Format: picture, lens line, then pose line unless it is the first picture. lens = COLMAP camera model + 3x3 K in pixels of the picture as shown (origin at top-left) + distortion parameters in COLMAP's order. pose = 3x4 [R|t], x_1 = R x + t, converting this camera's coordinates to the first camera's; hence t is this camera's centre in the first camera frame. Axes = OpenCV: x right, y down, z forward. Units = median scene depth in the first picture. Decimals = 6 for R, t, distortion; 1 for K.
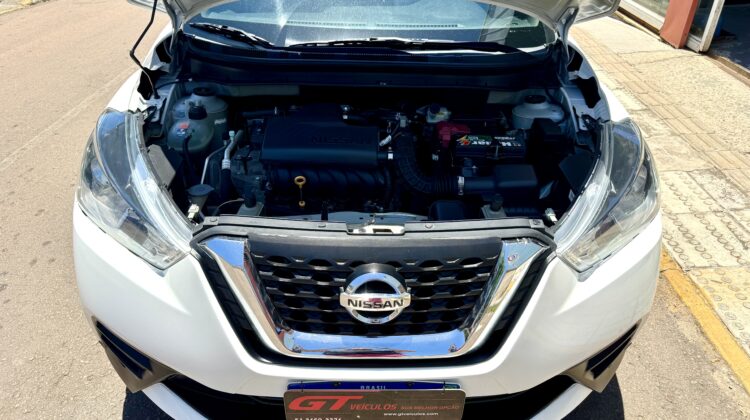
lens RADIAL K [[571.6, 0, 373.3], [0, 571.6, 189.0], [0, 0, 1]] dist [0.111910, -0.165883]
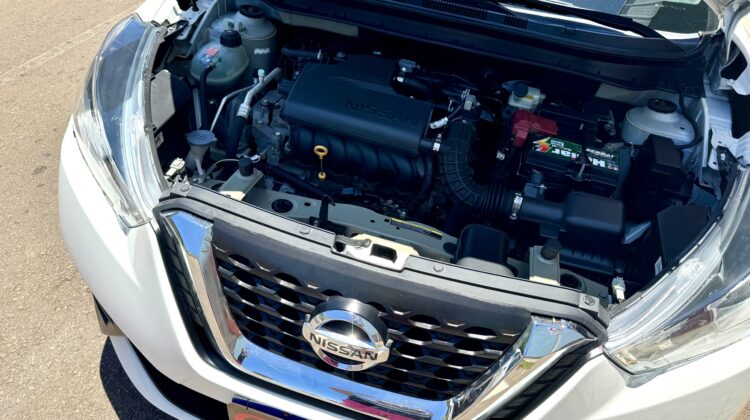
lens RADIAL K [[601.7, 0, 343.1], [0, 601.7, 209.6], [0, 0, 1]] dist [0.070307, -0.101898]
pose [[0.952265, 0.248428, -0.177412, 0.073351], [-0.217598, 0.959985, 0.176294, -0.089862], [0.214109, -0.129274, 0.968218, 0.162561]]
